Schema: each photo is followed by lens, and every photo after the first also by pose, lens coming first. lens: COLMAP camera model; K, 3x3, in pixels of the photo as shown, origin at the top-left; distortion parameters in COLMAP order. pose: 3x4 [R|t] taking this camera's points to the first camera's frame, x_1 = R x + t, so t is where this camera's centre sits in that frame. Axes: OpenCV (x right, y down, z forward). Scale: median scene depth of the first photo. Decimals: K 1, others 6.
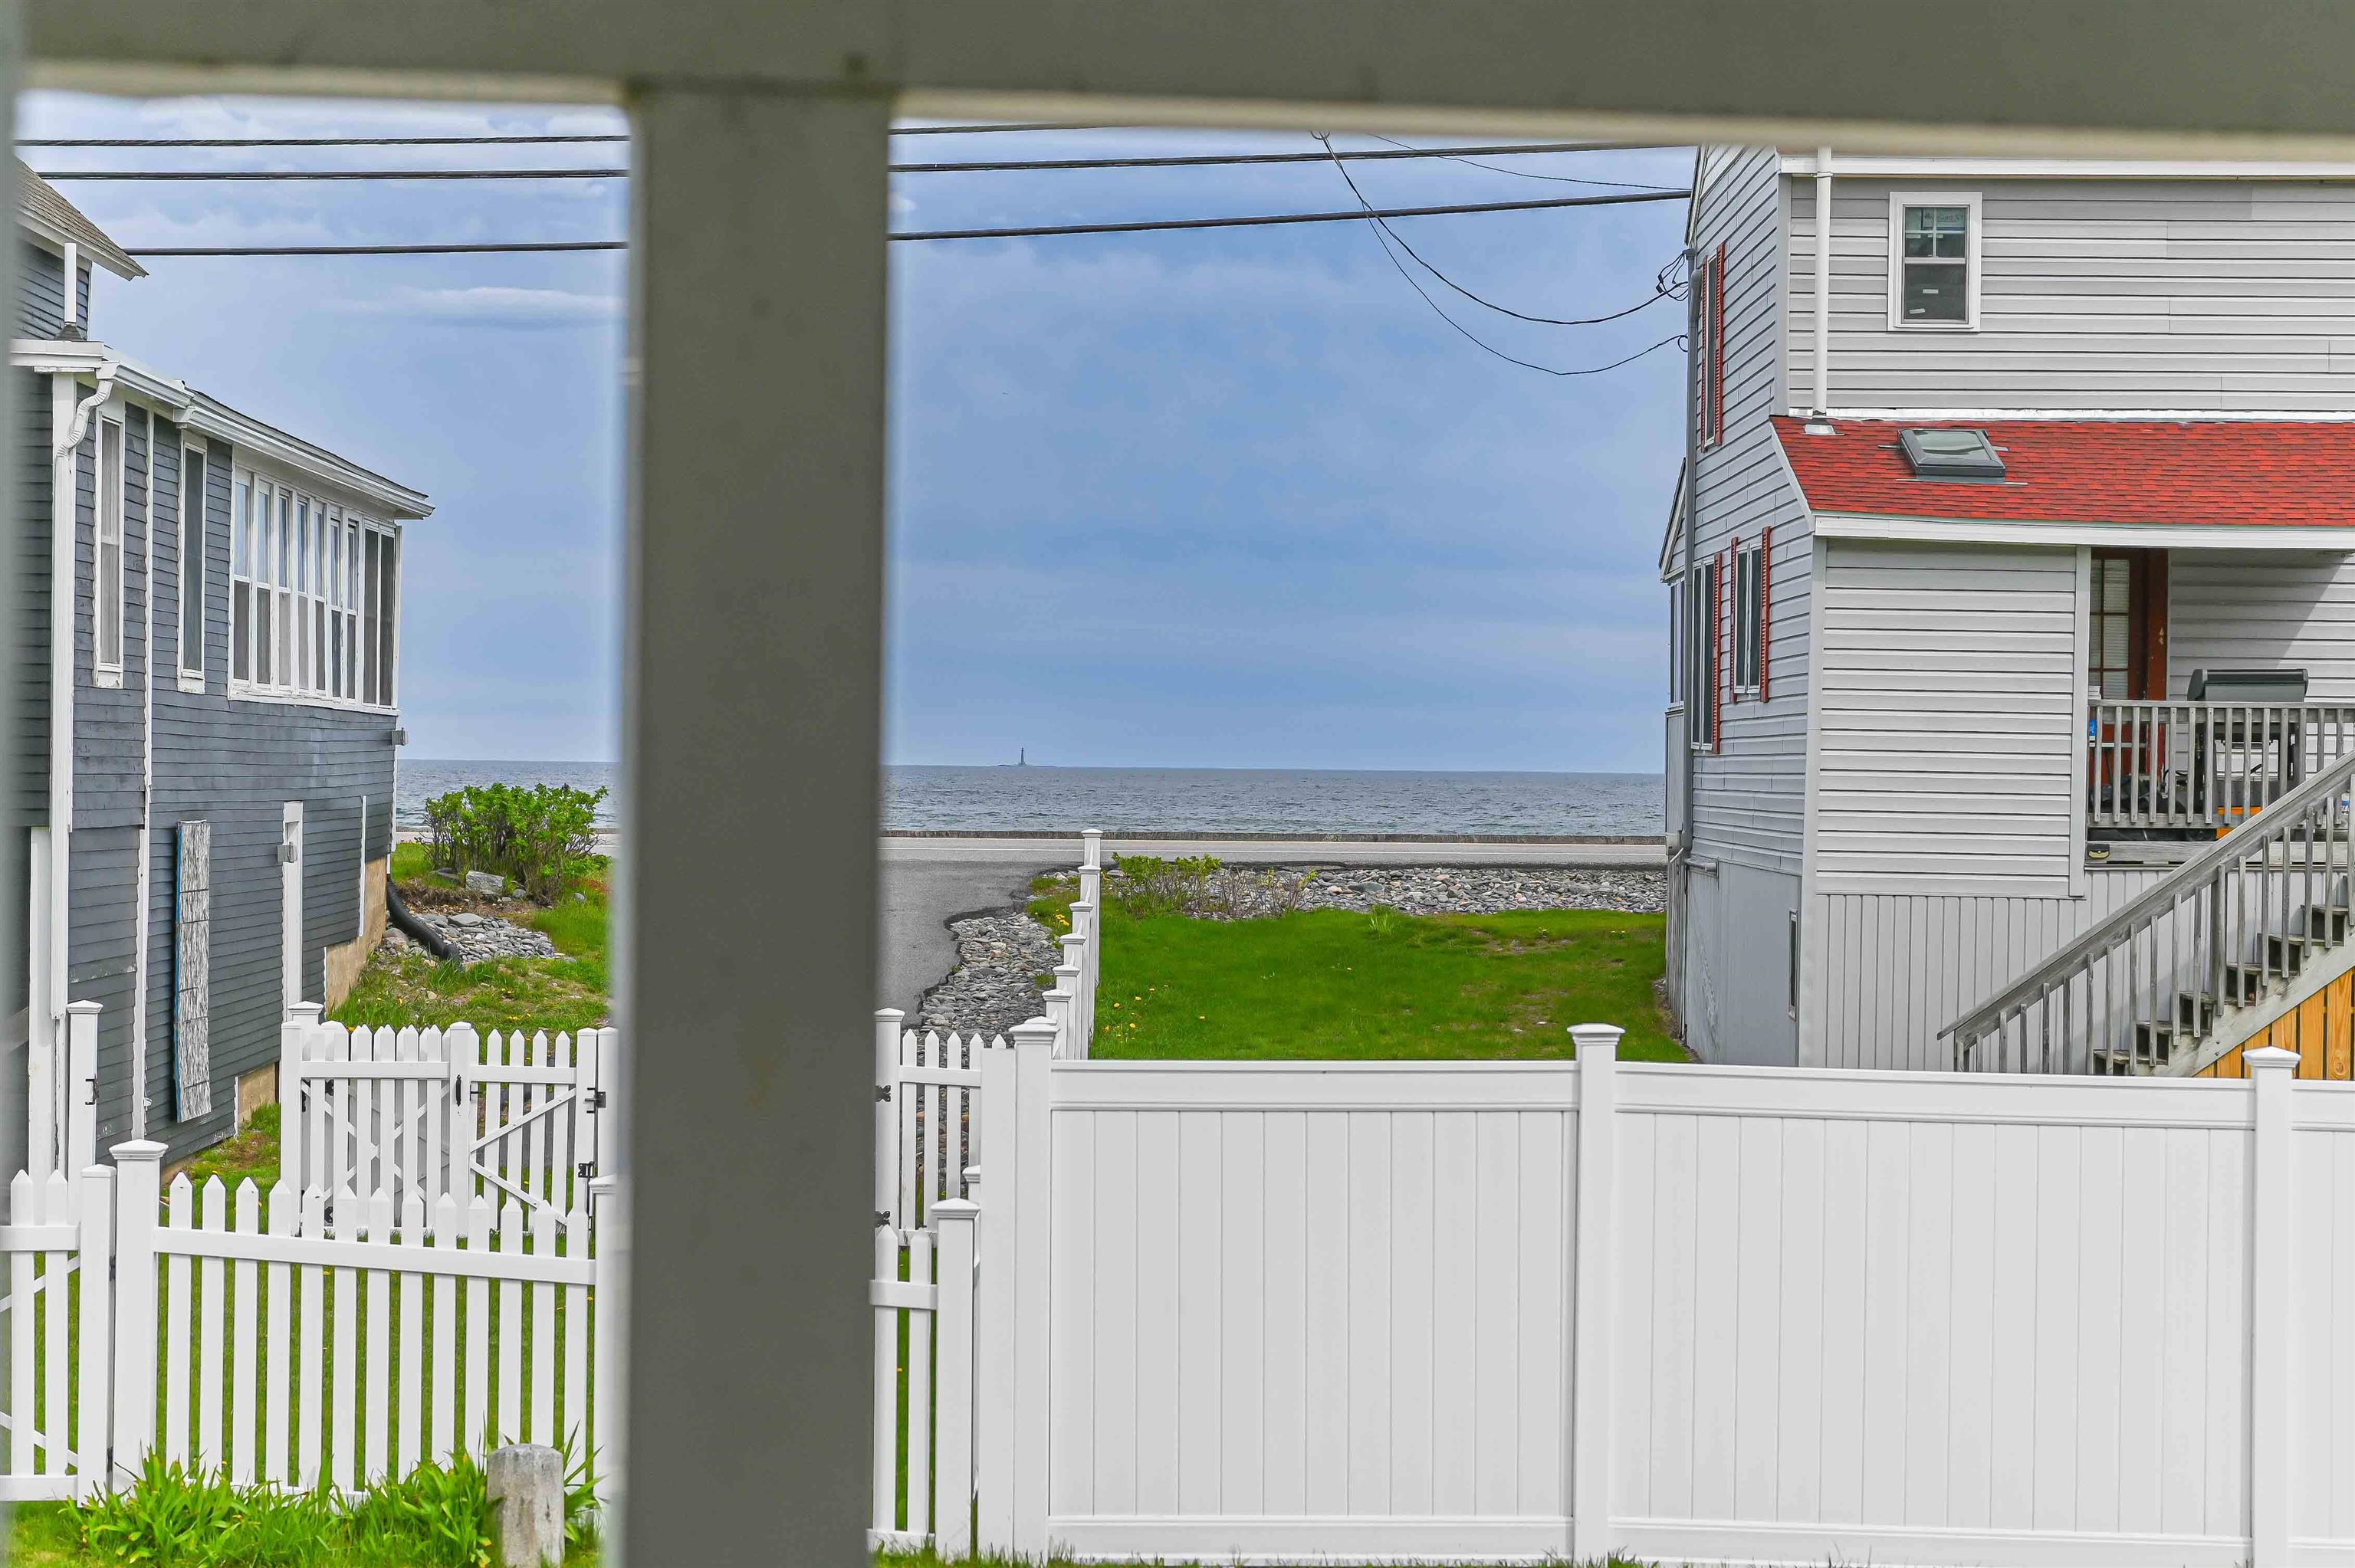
lens RADIAL K [[5919.9, 0, 1177.5], [0, 5919.9, 784.0], [0, 0, 1]] dist [0.061368, 0.824574]
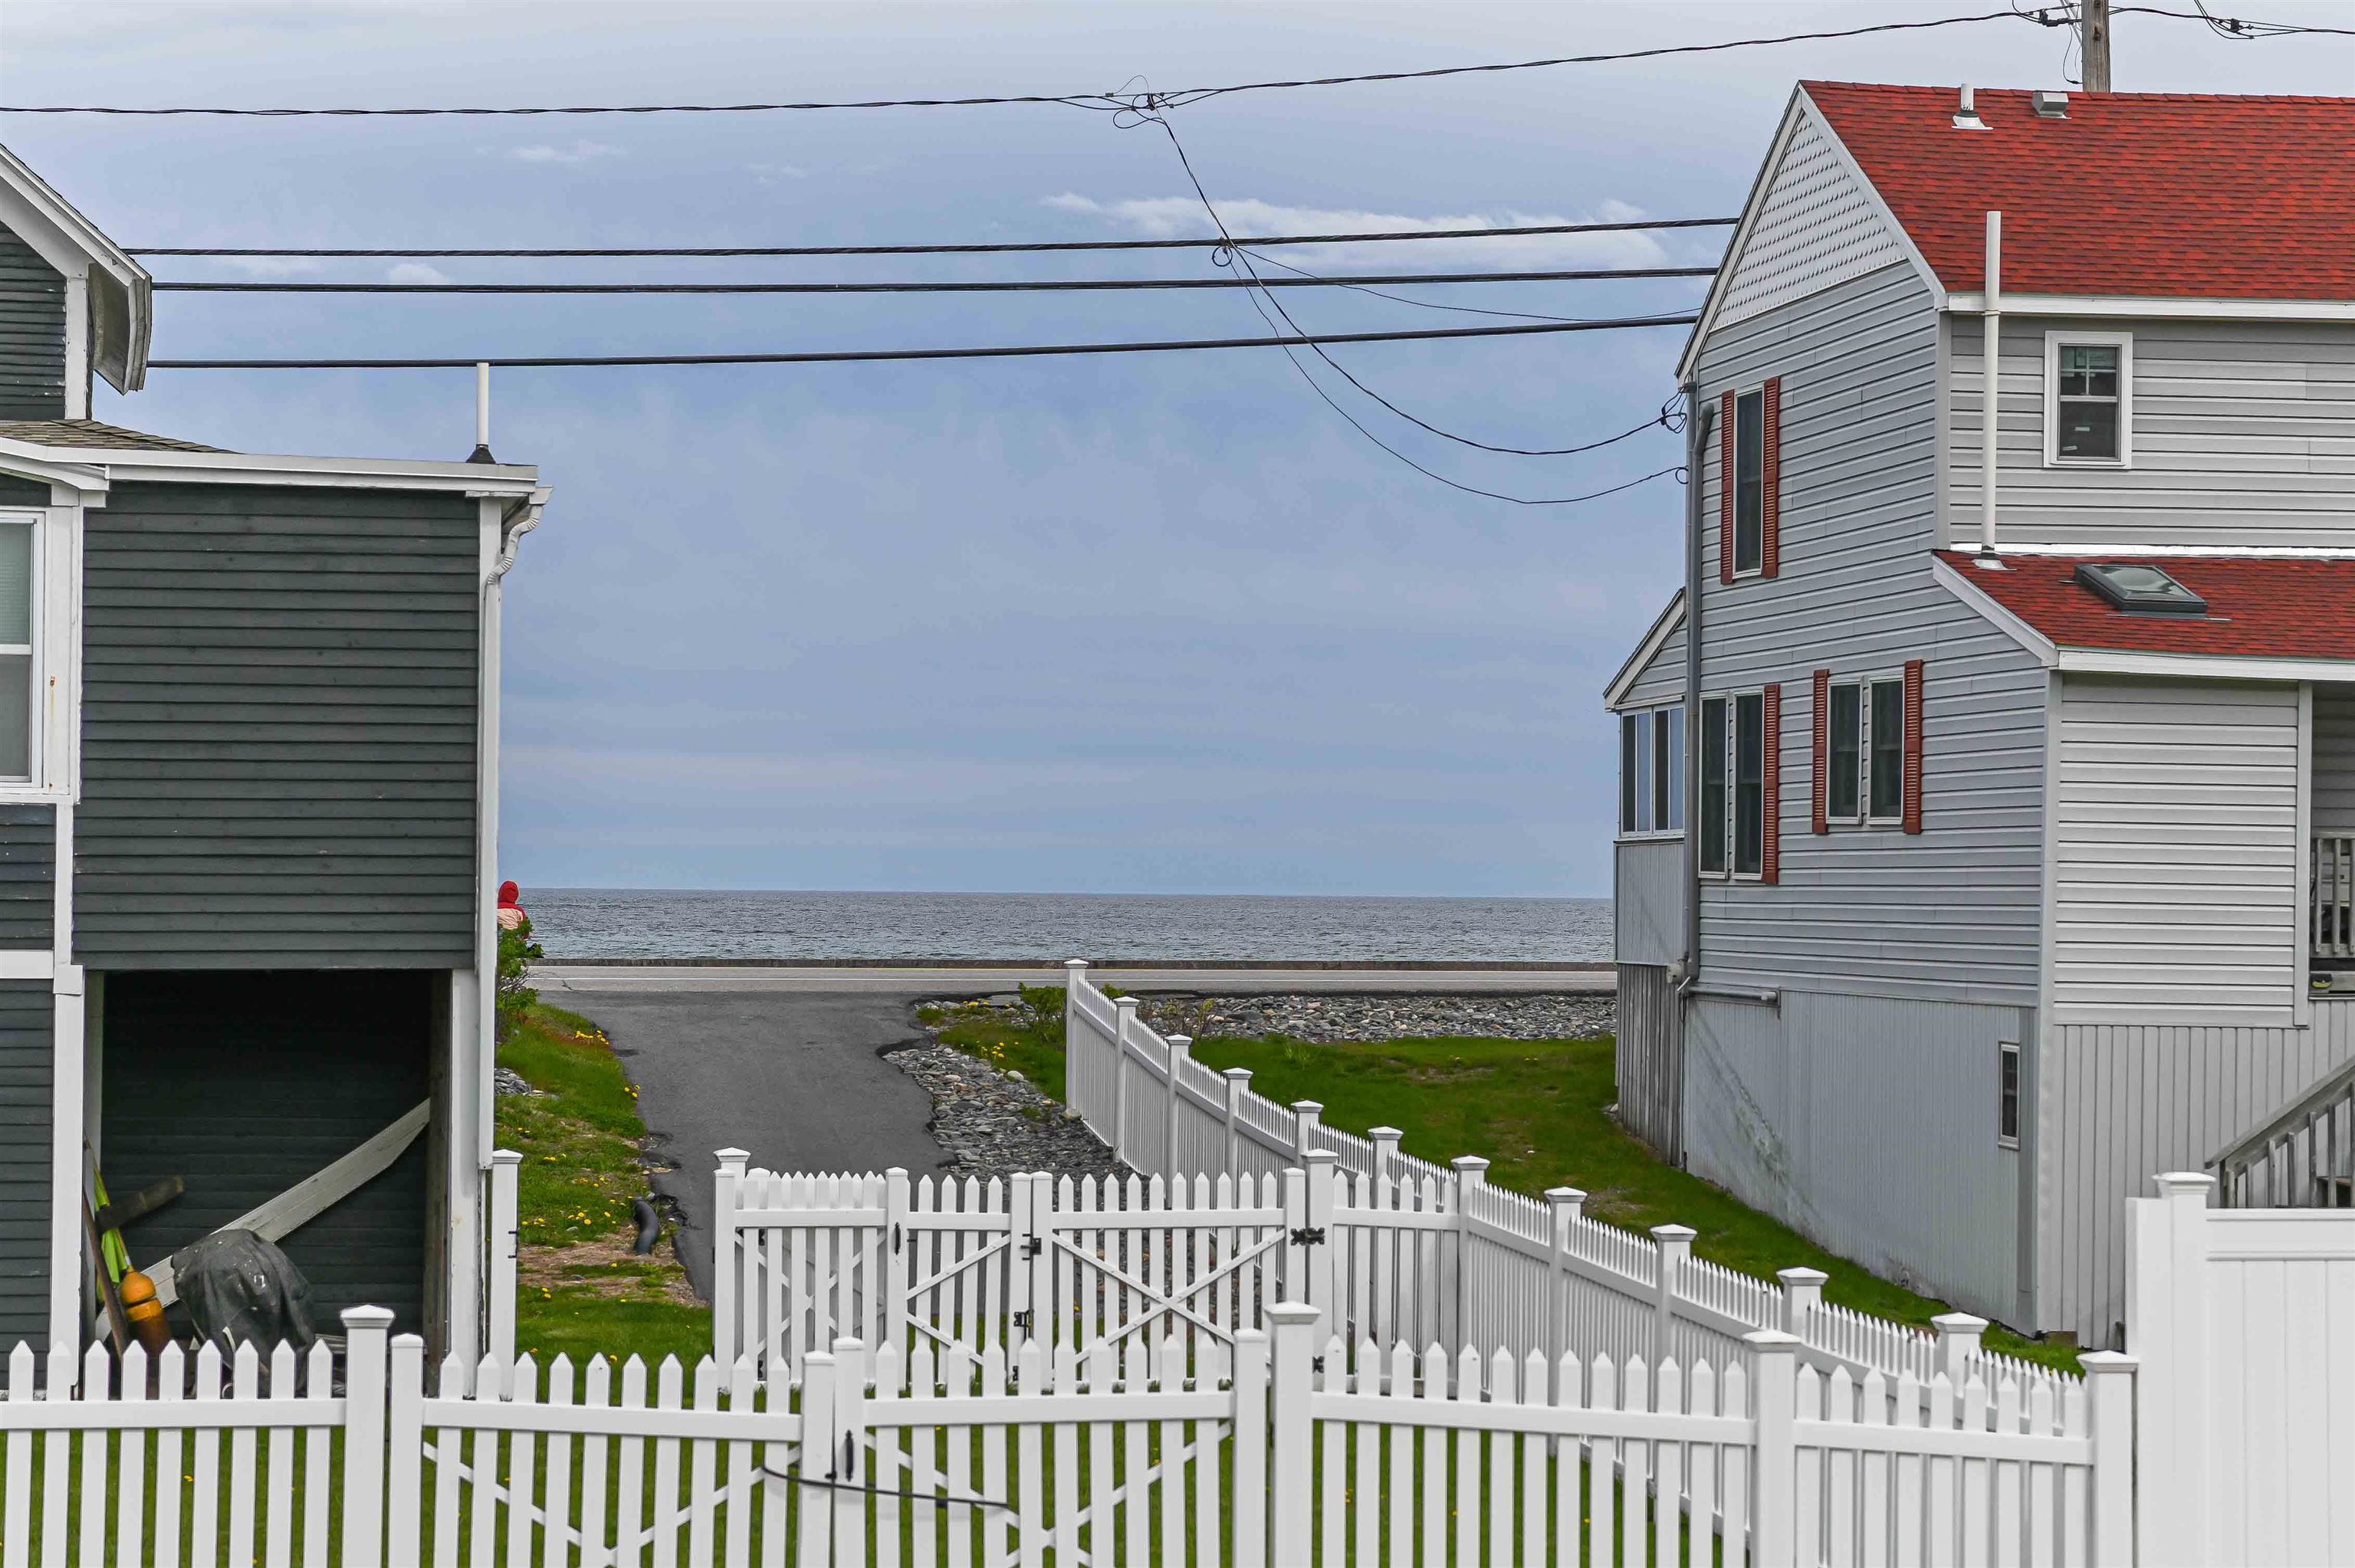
lens RADIAL K [[5919.9, 0, 1177.5], [0, 5919.9, 784.0], [0, 0, 1]] dist [0.061368, 0.824574]
pose [[0.984275, 0.000440, 0.176640, -0.217732], [0.002971, 0.999814, -0.019047, -0.003643], [-0.176616, 0.019272, 0.984091, 0.030984]]
